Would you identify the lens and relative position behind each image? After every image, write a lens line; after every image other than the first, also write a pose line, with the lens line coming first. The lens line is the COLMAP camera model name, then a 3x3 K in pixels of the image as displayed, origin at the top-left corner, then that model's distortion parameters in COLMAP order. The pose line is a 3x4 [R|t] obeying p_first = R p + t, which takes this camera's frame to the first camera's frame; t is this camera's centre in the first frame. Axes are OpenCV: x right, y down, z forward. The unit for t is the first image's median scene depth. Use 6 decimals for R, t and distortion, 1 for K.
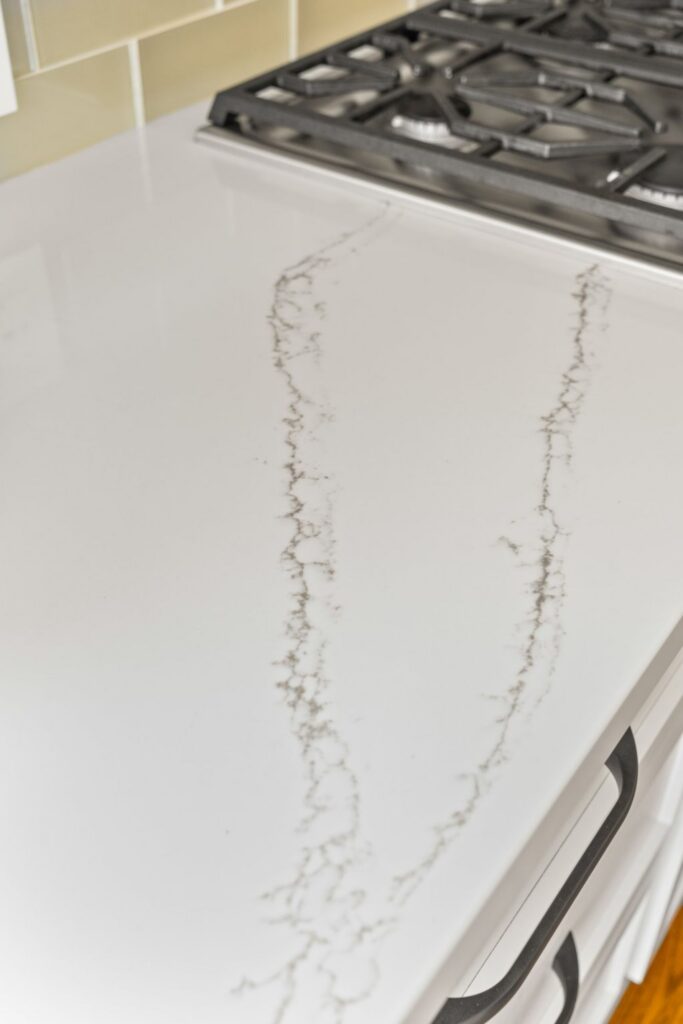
lens RADIAL K [[1104.2, 0, 343.5], [0, 1104.2, 511.9], [0, 0, 1]] dist [-0.011108, 0.000000]
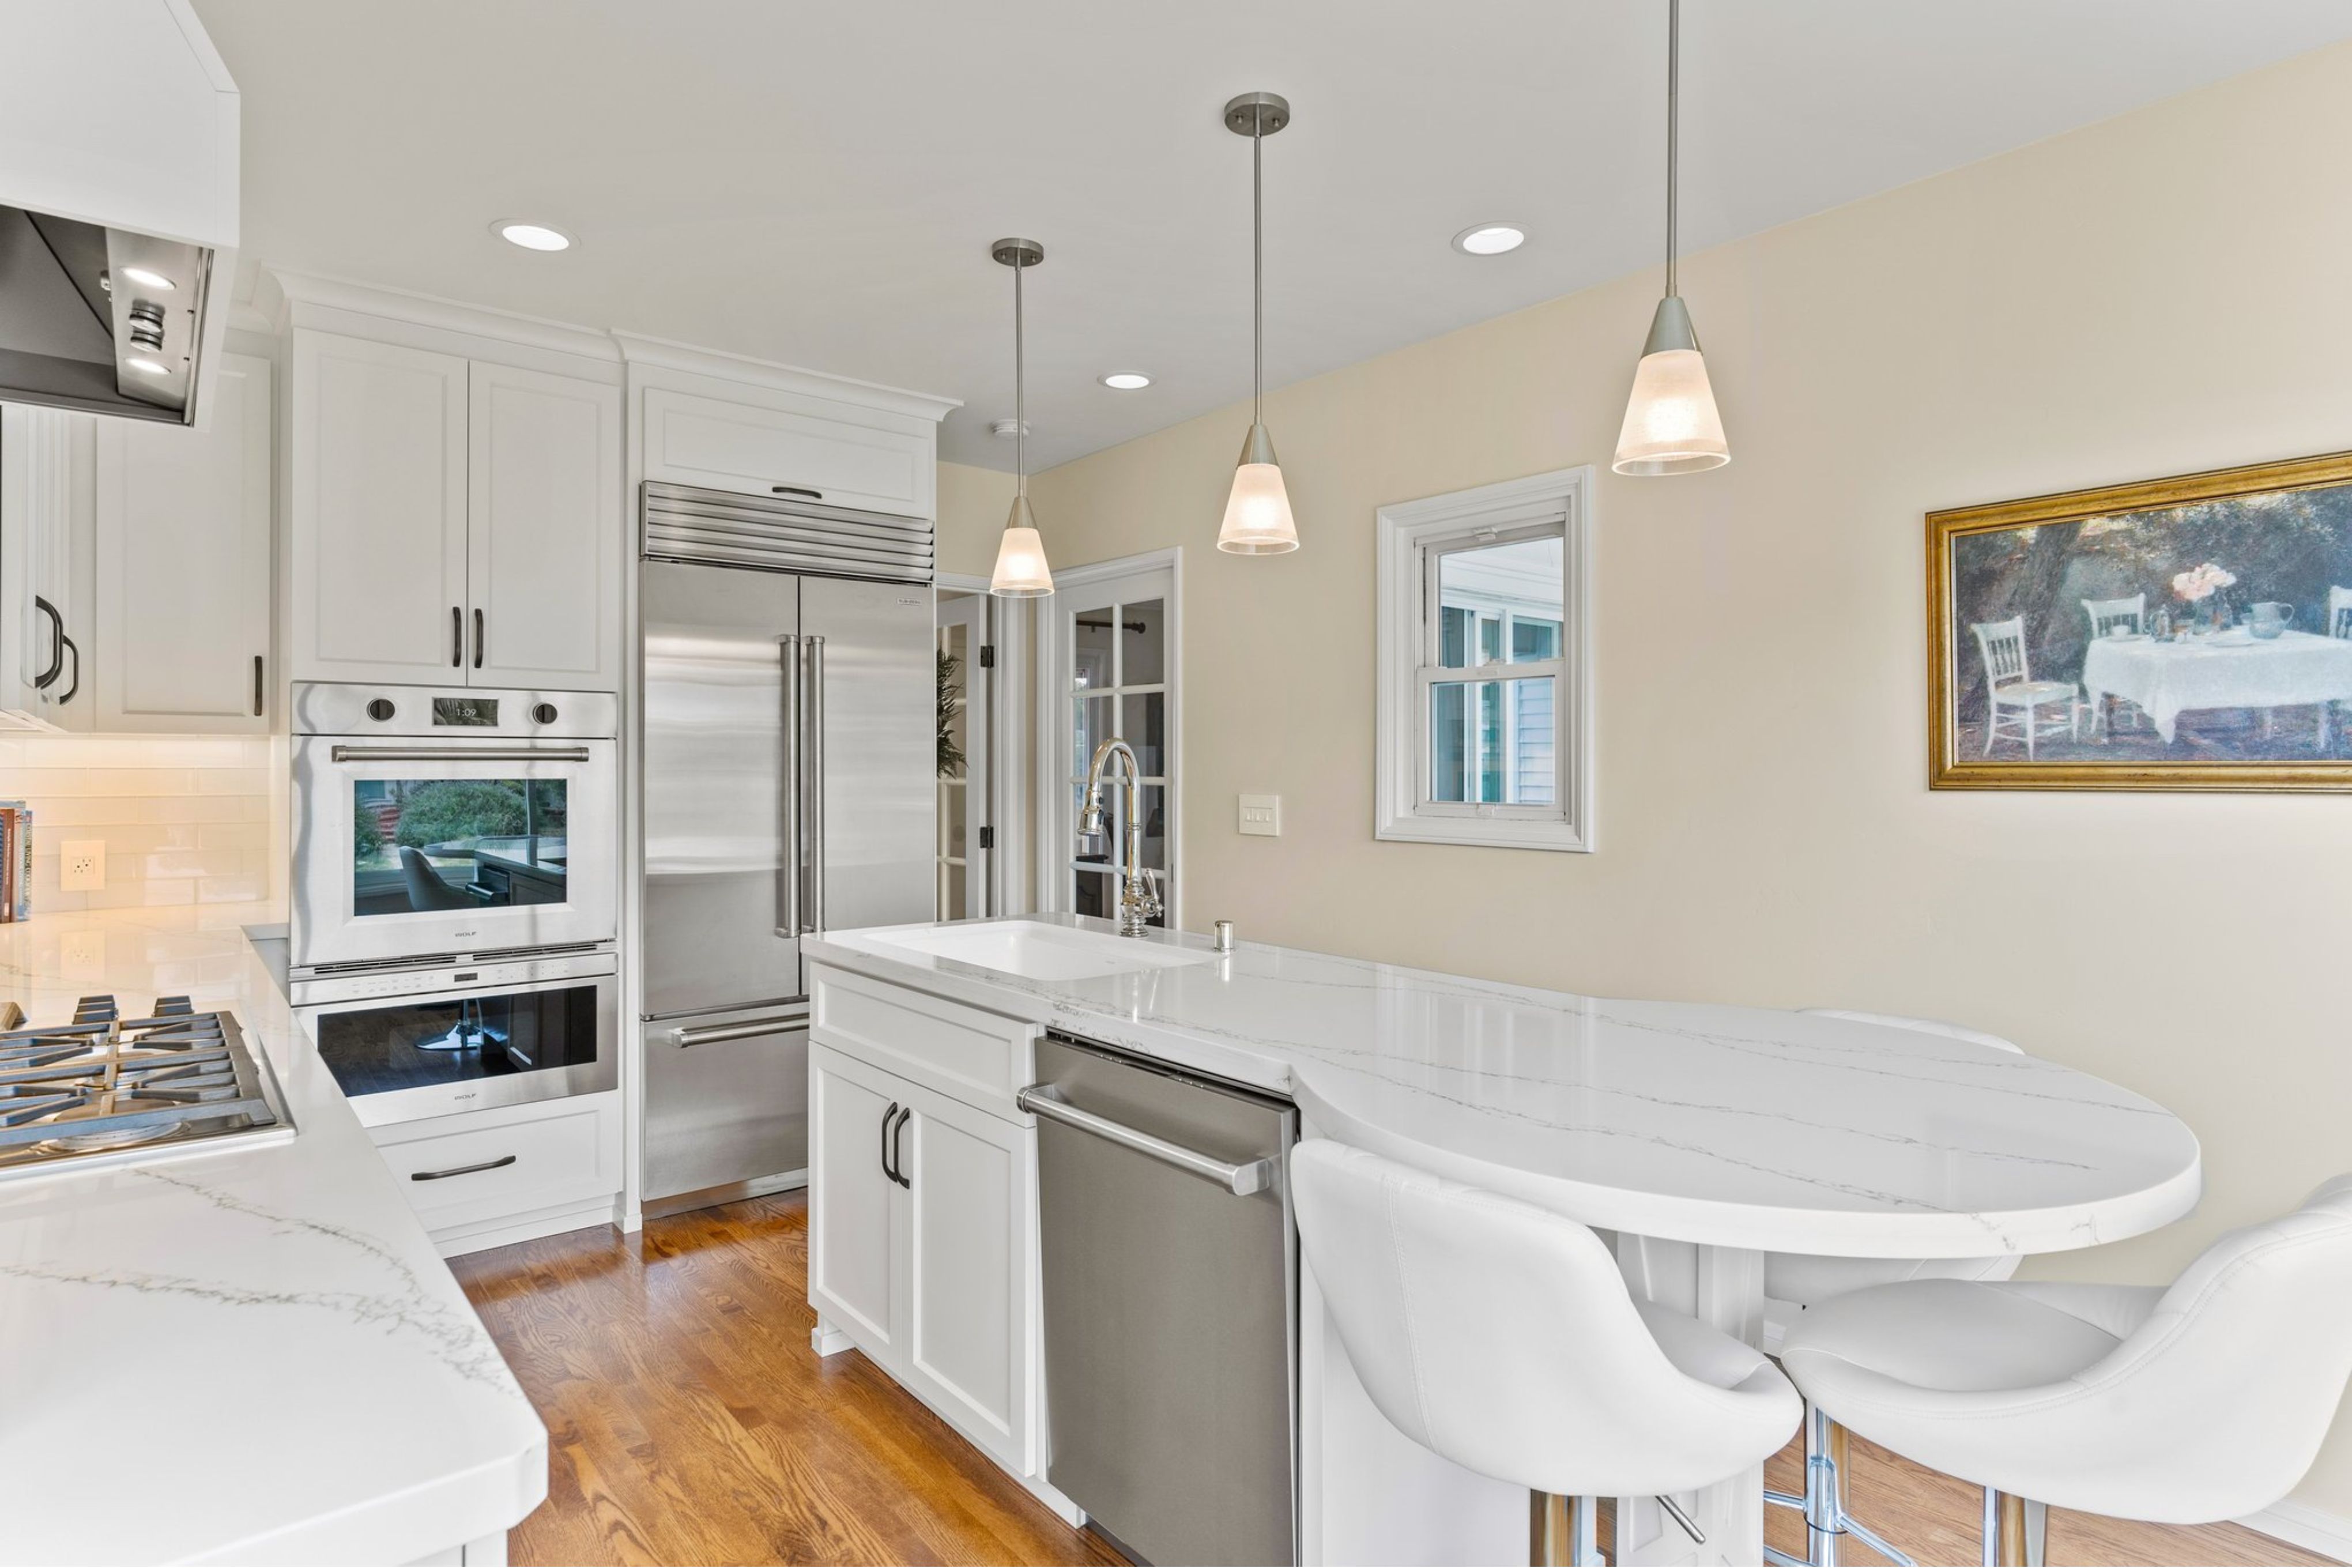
lens RADIAL K [[1271.6, 0, 1170.2], [0, 1271.6, 760.4], [0, 0, 1]] dist [-0.000866, 0.000194]
pose [[0.263743, -0.009596, 0.964545, -1.389935], [0.612171, 0.774434, -0.159686, 0.632075], [-0.745444, 0.632582, 0.210126, -0.833112]]
